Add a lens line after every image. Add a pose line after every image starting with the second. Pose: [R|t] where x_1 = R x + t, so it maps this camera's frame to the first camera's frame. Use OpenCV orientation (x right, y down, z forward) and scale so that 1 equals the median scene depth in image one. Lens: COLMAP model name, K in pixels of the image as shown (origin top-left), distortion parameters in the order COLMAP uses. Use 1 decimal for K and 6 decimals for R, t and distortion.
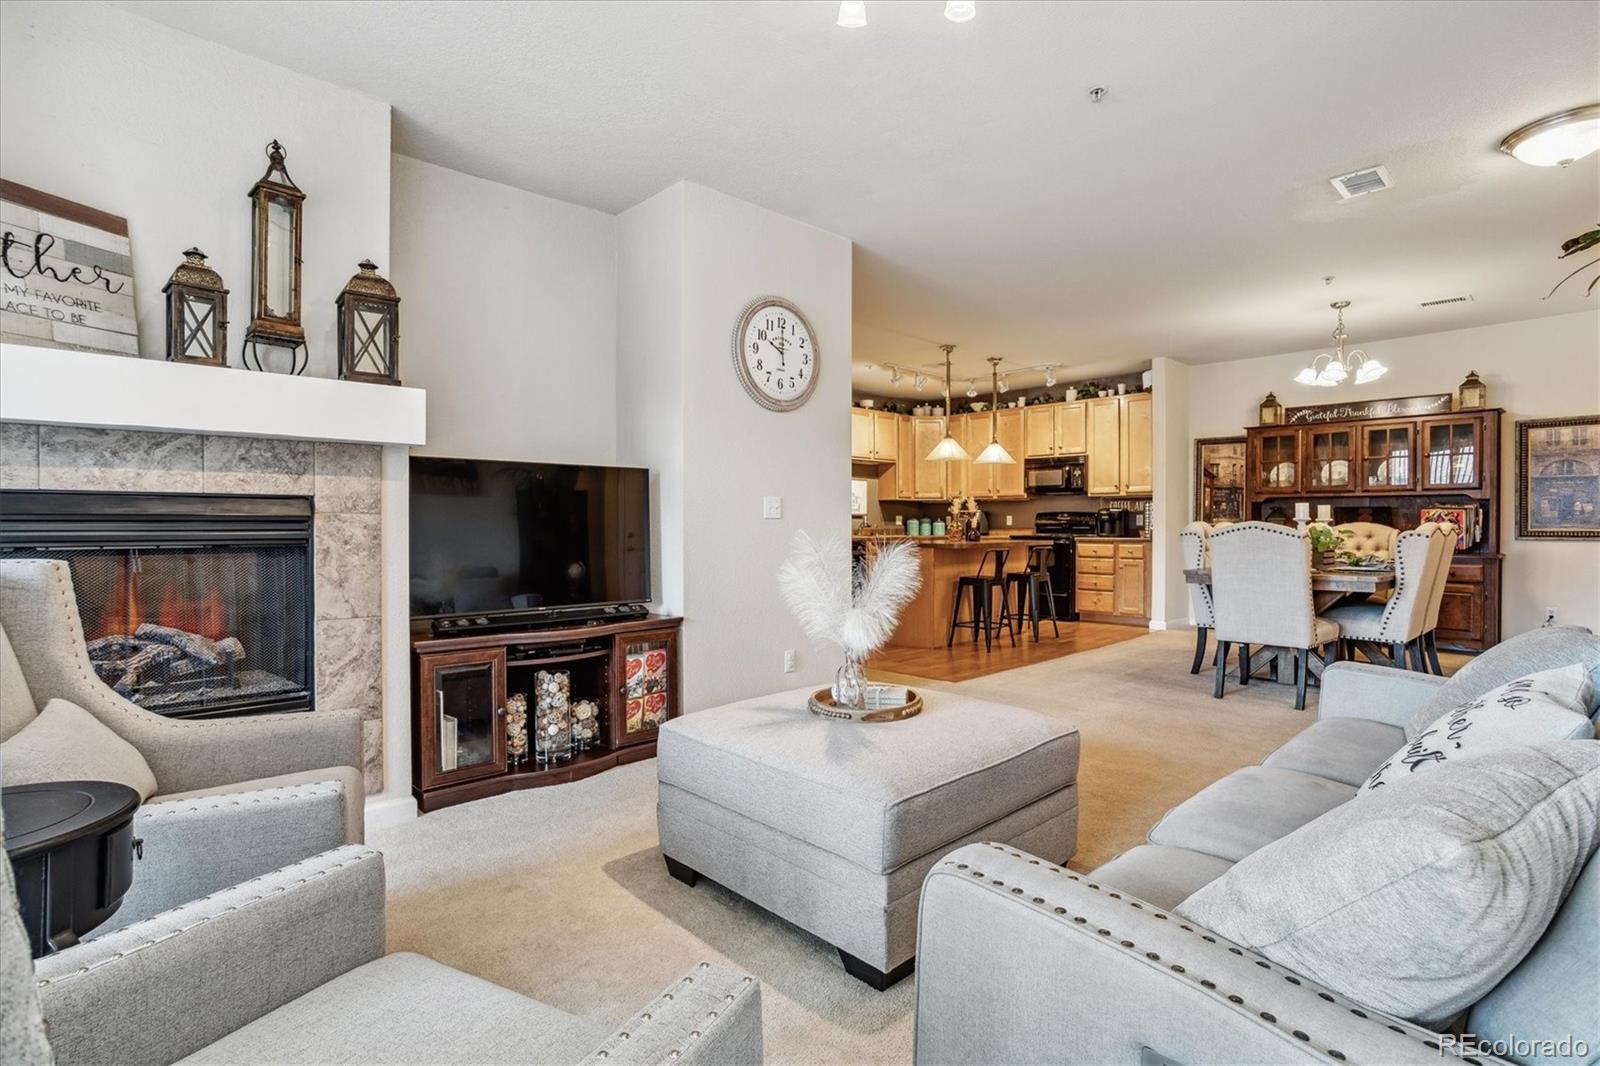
lens RADIAL K [[796.1, 0, 806.6], [0, 796.1, 525.7], [0, 0, 1]] dist [-0.006474, 0.014296]
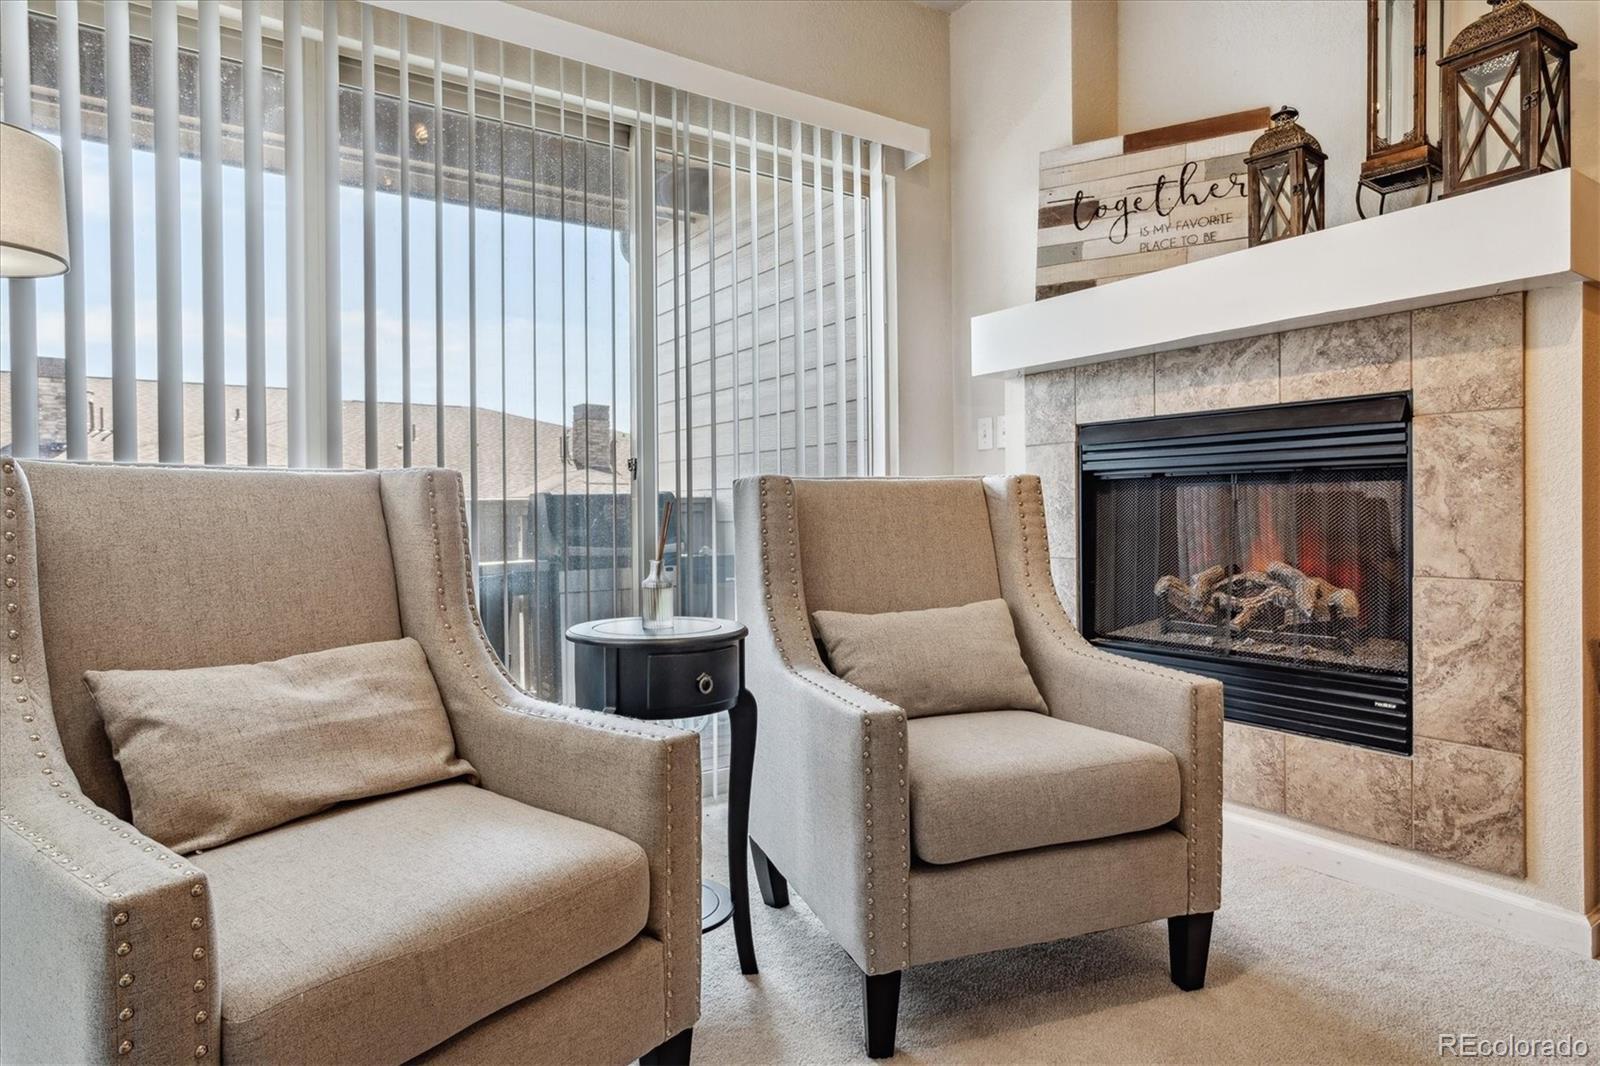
lens RADIAL K [[904.7, 0, 796.6], [0, 904.7, 515.7], [0, 0, 1]] dist [-0.011528, 0.007286]
pose [[-0.154702, 0.008123, -0.987928, 0.094498], [0.009858, 0.999929, 0.006678, 0.025344], [0.987912, -0.008706, -0.154771, 0.262188]]
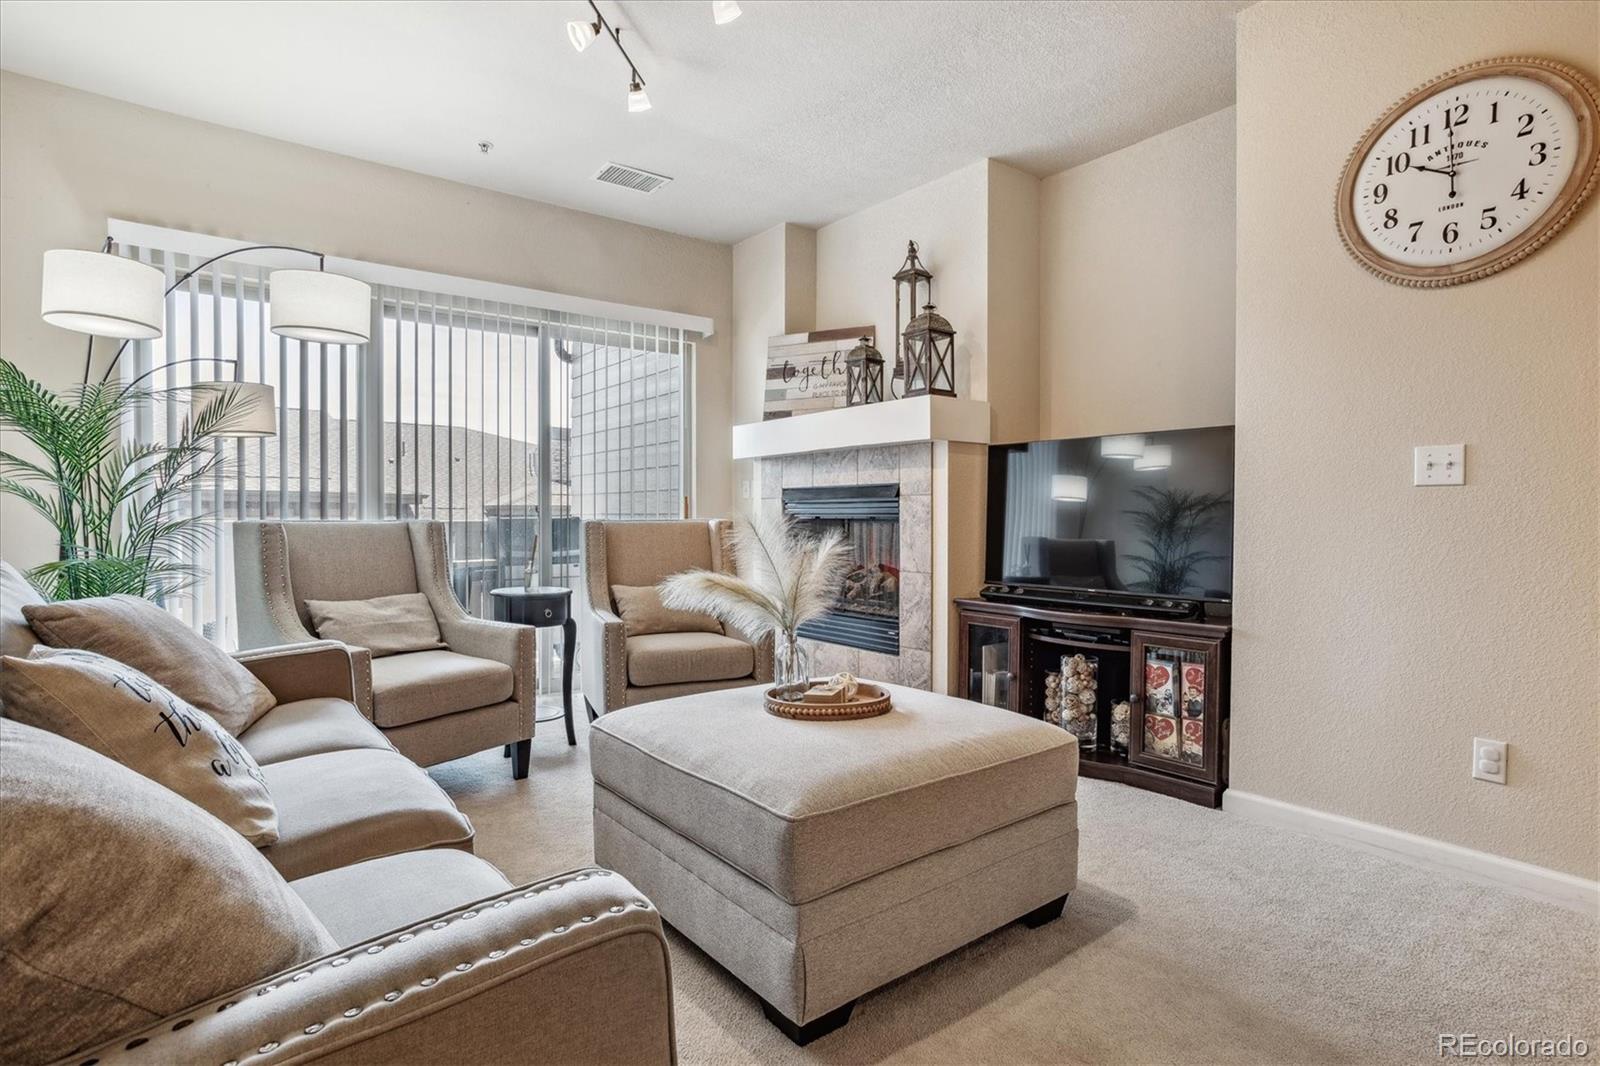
lens RADIAL K [[796.1, 0, 789.2], [0, 796.1, 525.4], [0, 0, 1]] dist [-0.037160, 0.011520]
pose [[-0.097969, 0.014419, -0.995085, 0.358877], [-0.000987, 0.999893, 0.014586, 0.007525], [0.995189, 0.002411, -0.097944, 0.410043]]
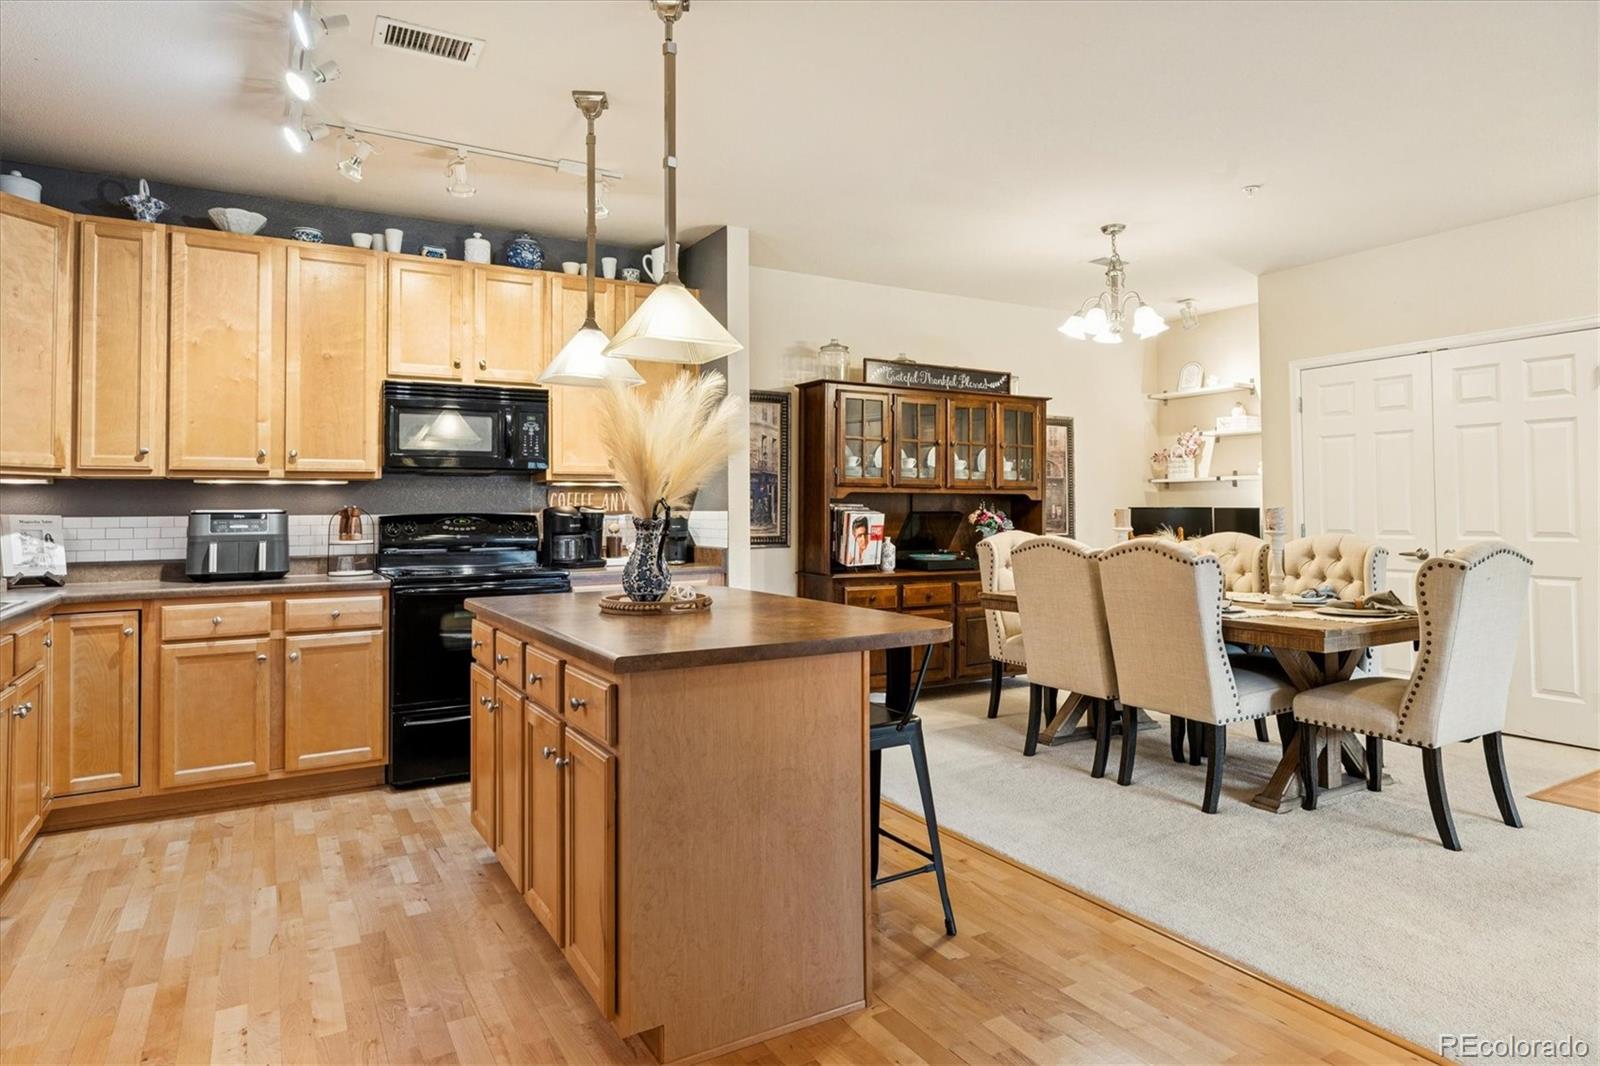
lens RADIAL K [[931.0, 0, 811.6], [0, 931.0, 472.9], [0, 0, 1]] dist [-0.004282, -0.000655]
pose [[0.227962, 0.036227, 0.972996, -0.190014], [0.008944, 0.999188, -0.039298, -0.025699], [-0.973629, 0.017661, 0.227452, 1.004306]]
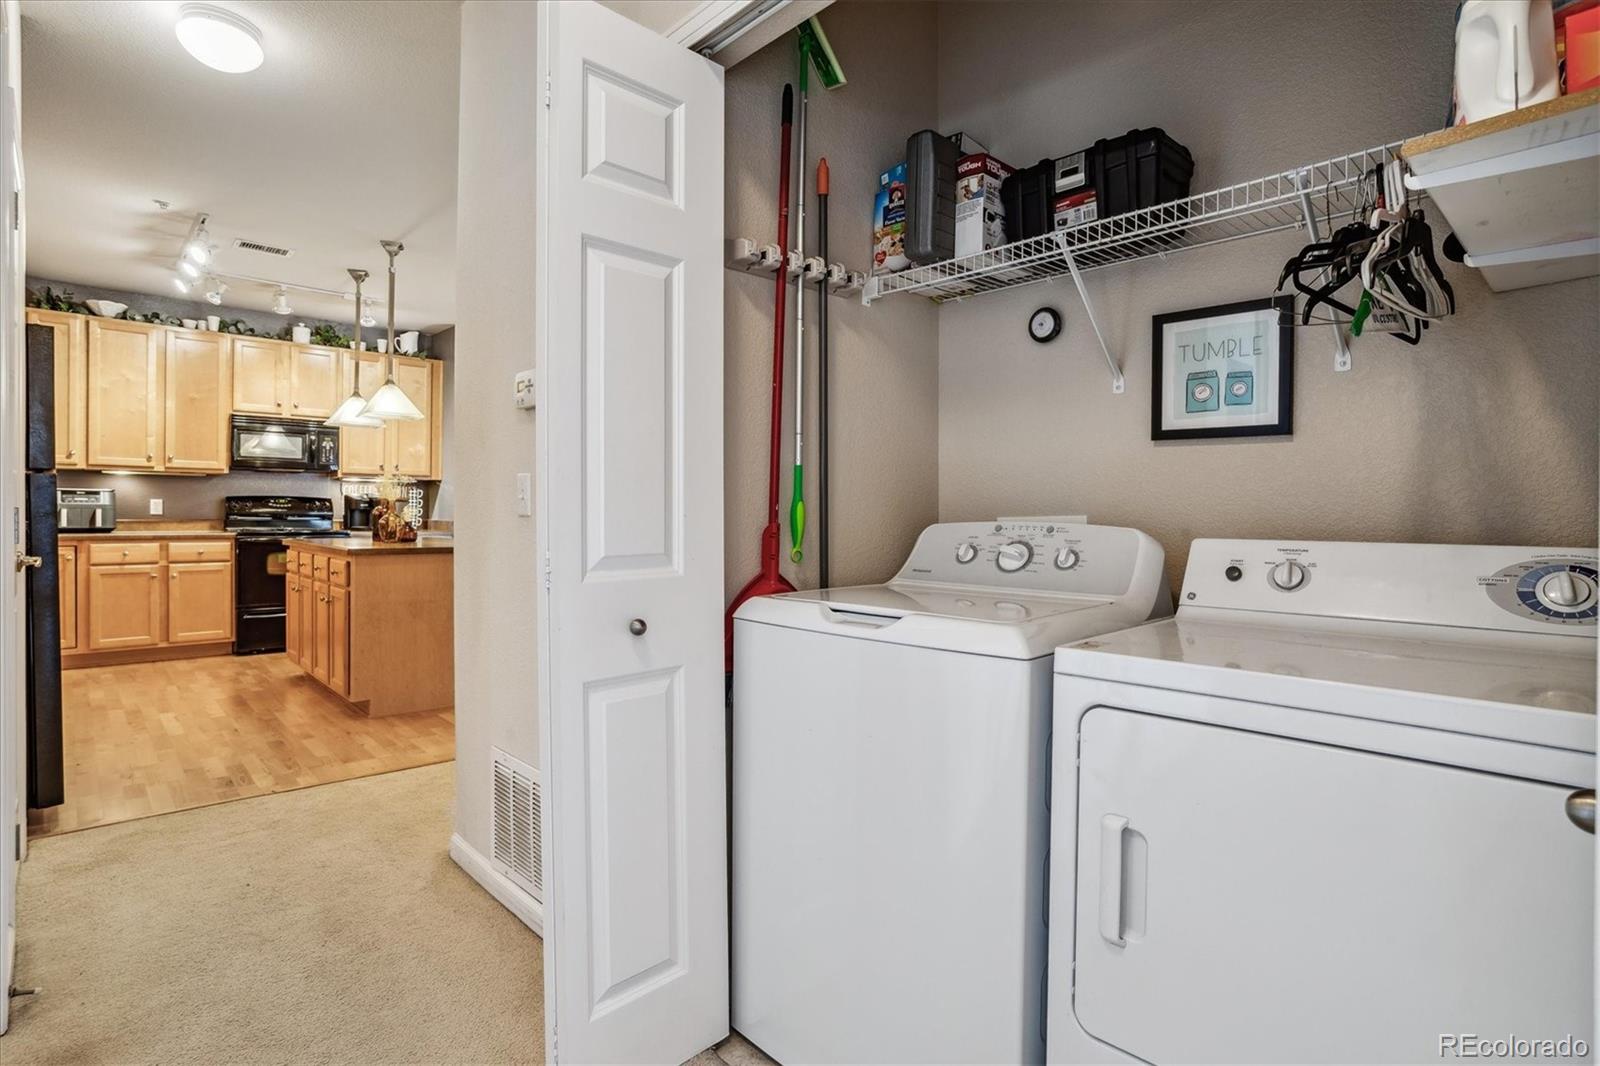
lens RADIAL K [[850.4, 0, 818.0], [0, 850.4, 513.9], [0, 0, 1]] dist [-0.030582, 0.012517]
pose [[0.022249, -0.004521, 0.999742, -0.595528], [-0.012655, 0.999908, 0.004804, -0.015921], [-0.999672, -0.012759, 0.022189, 0.732256]]
